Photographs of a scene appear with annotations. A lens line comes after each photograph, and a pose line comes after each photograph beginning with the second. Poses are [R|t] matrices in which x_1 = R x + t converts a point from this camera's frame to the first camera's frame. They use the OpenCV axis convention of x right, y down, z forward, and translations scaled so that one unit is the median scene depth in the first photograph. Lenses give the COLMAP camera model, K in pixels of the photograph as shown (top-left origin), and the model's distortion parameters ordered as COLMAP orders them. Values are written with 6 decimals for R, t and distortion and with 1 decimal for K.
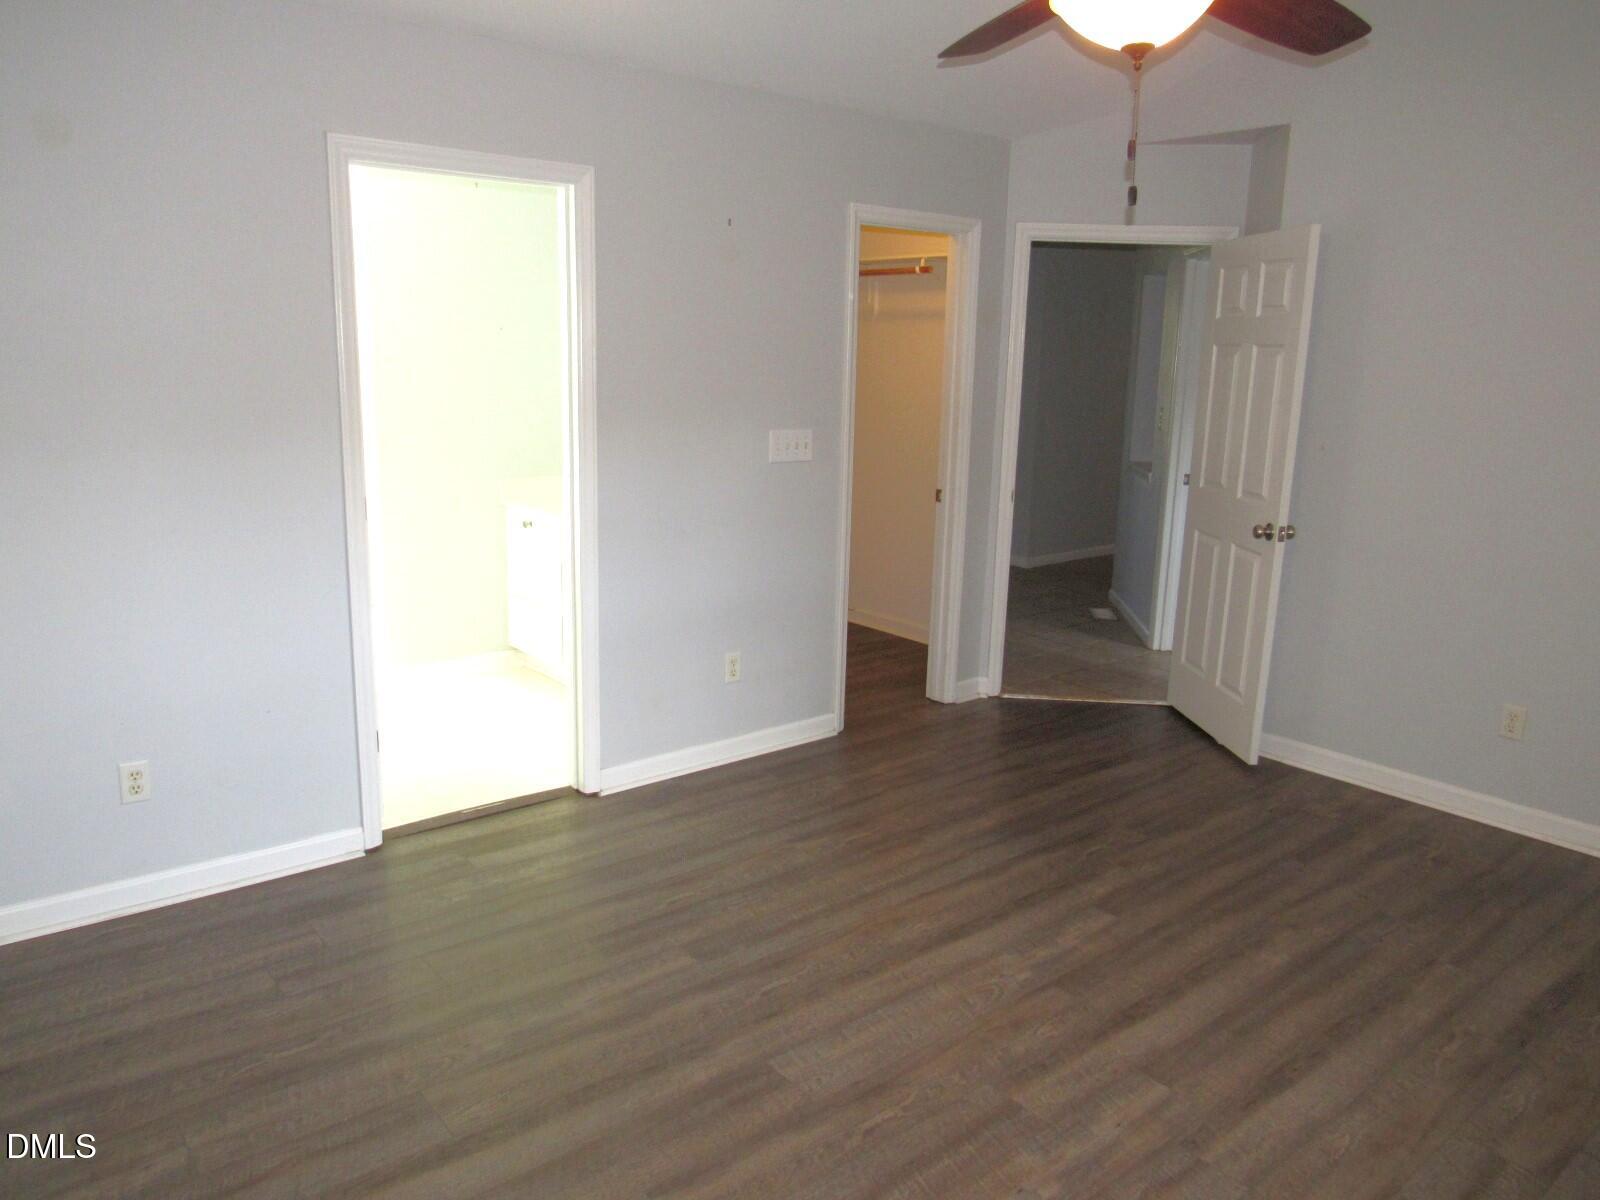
lens RADIAL K [[1099.9, 0, 800.0], [0, 1099.9, 600.0], [0, 0, 1]] dist [0.004014, 0.001978]
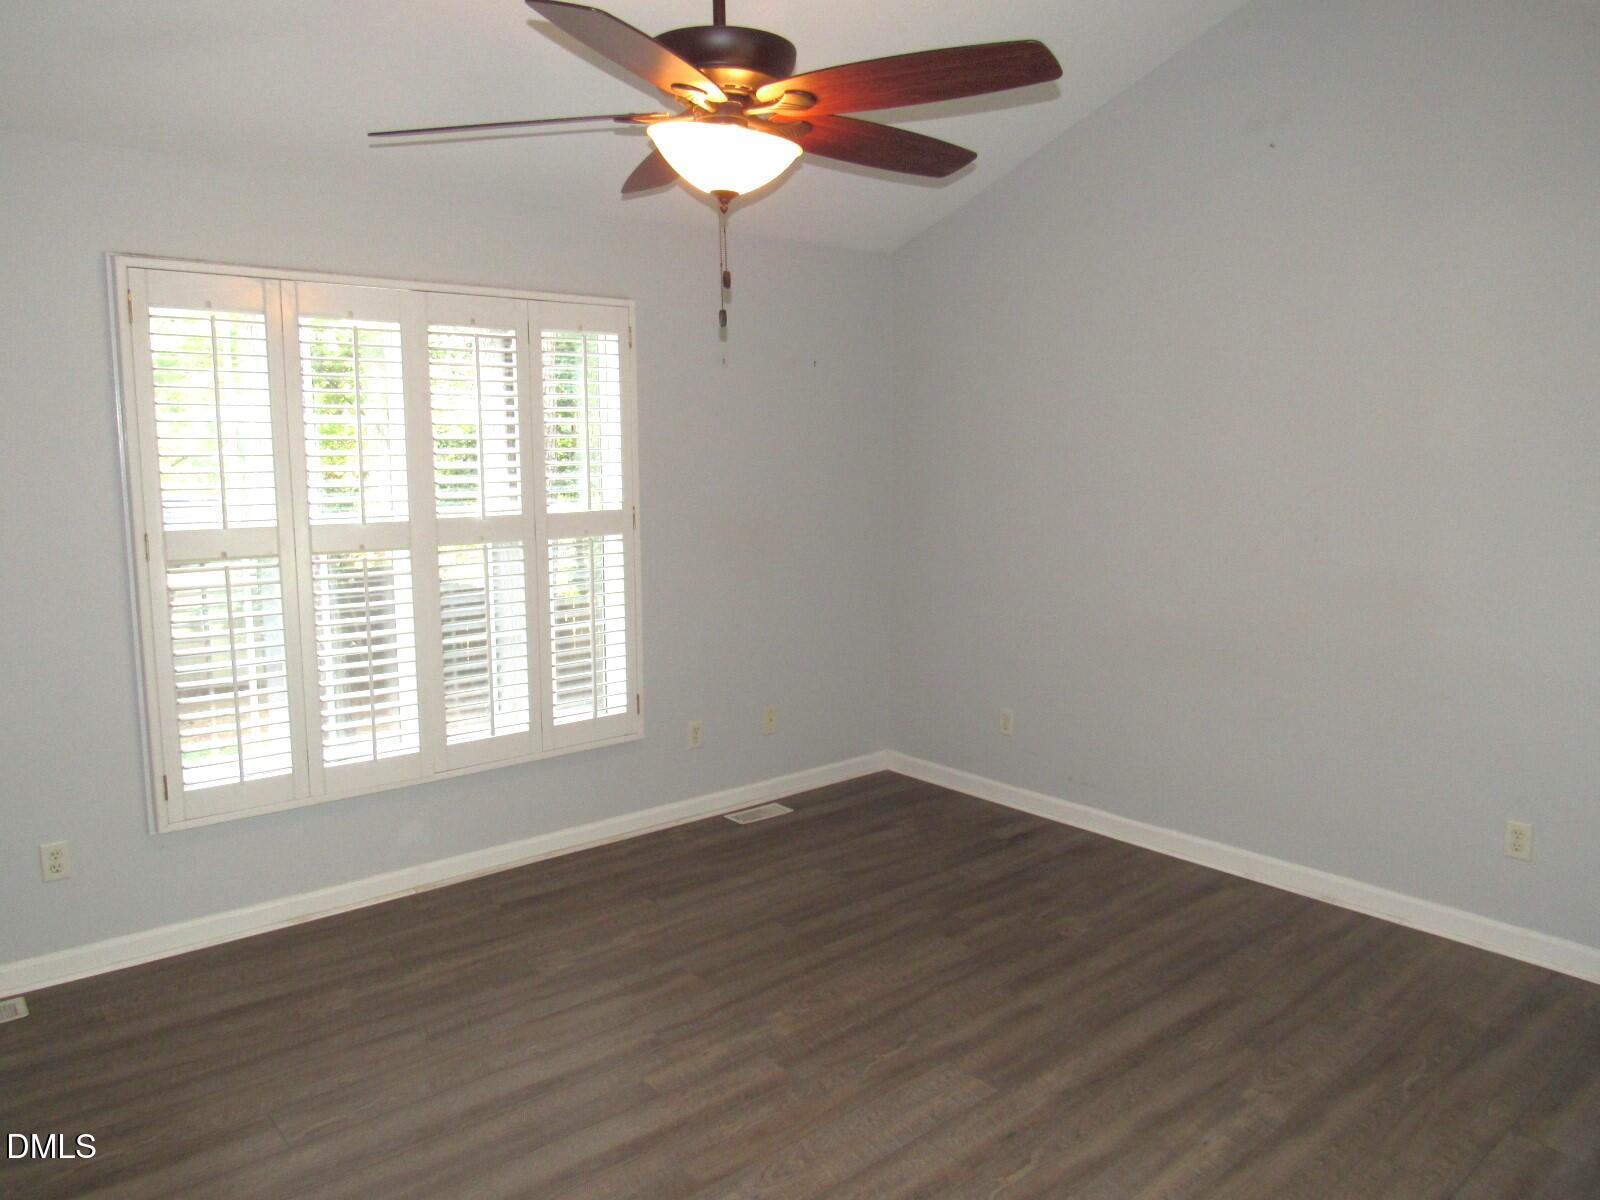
lens RADIAL K [[1144.4, 0, 790.7], [0, 1144.4, 610.9], [0, 0, 1]] dist [-0.041587, 0.001427]
pose [[-0.999088, -0.032201, -0.028055, 0.188142], [-0.040051, 0.934534, 0.353614, -0.355877], [0.014831, 0.354415, -0.934971, 1.569547]]
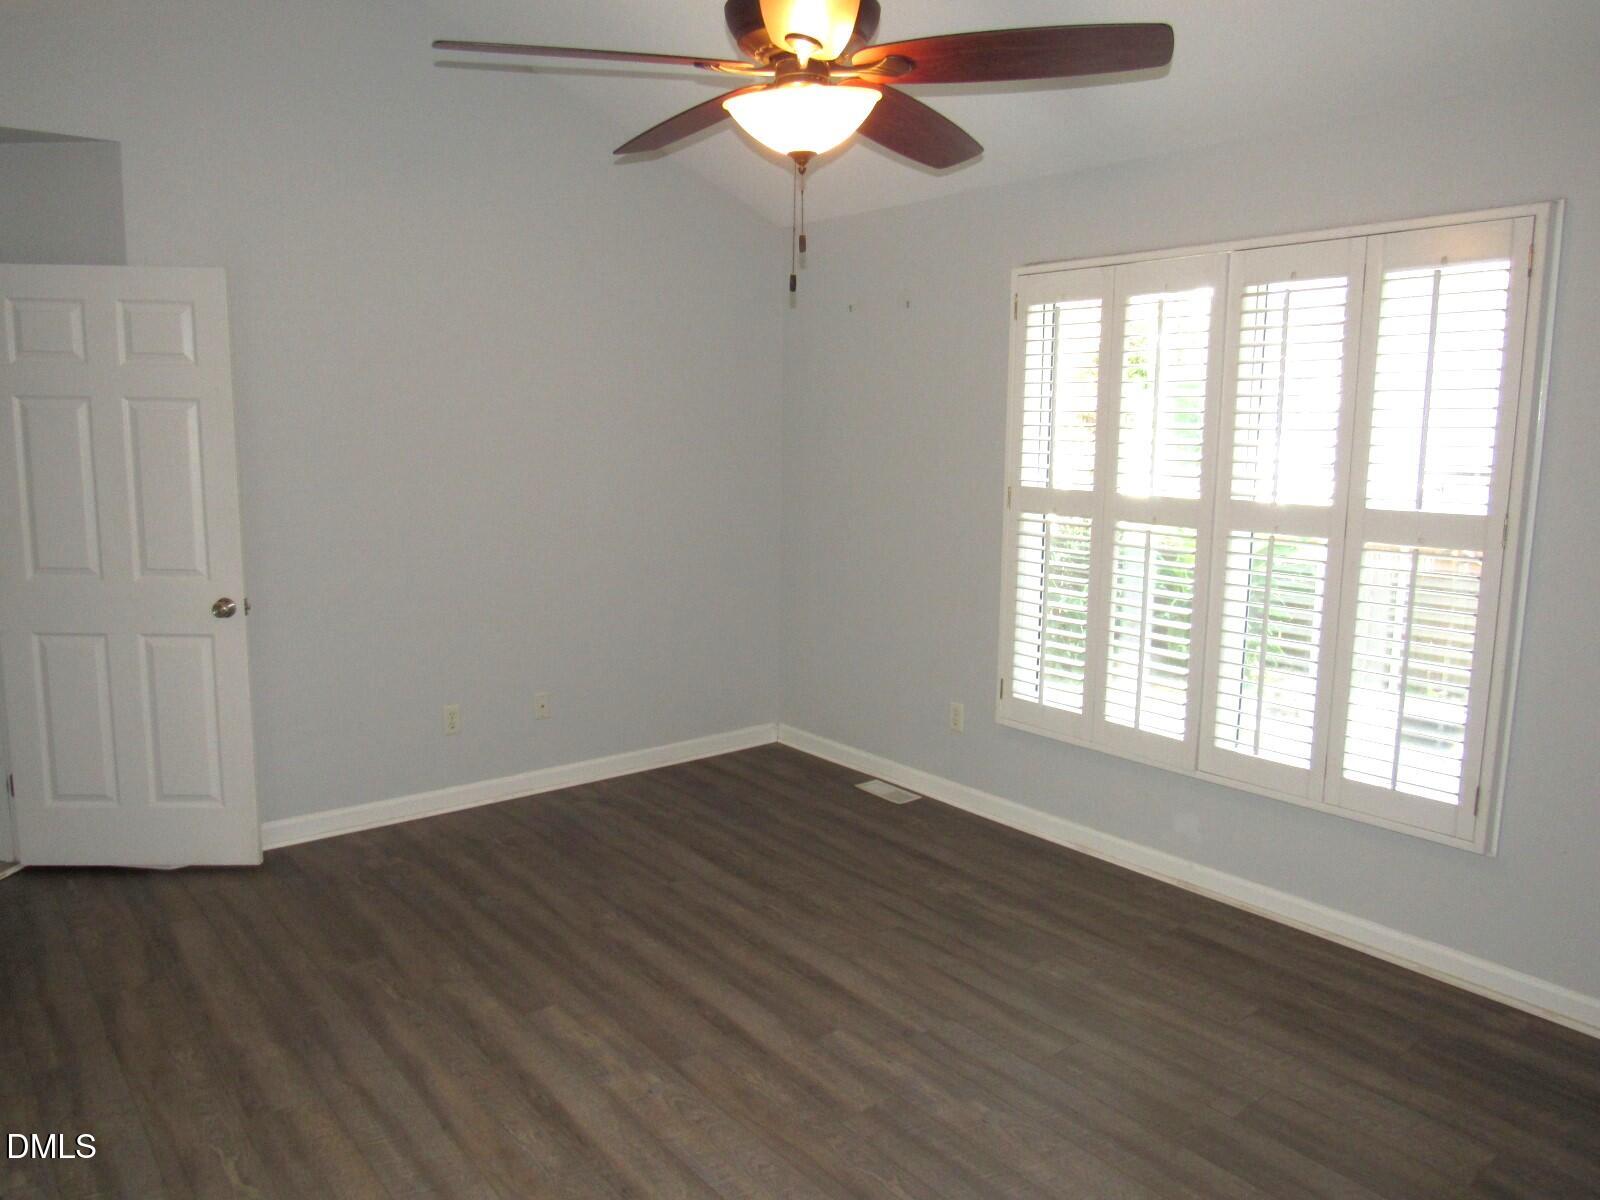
lens RADIAL K [[1144.4, 0, 790.7], [0, 1144.4, 610.9], [0, 0, 1]] dist [-0.041587, 0.001427]
pose [[0.029669, -0.195507, 0.980253, -0.632508], [0.209960, 0.960025, 0.185118, -0.184970], [-0.977260, 0.200322, 0.069531, 0.708369]]
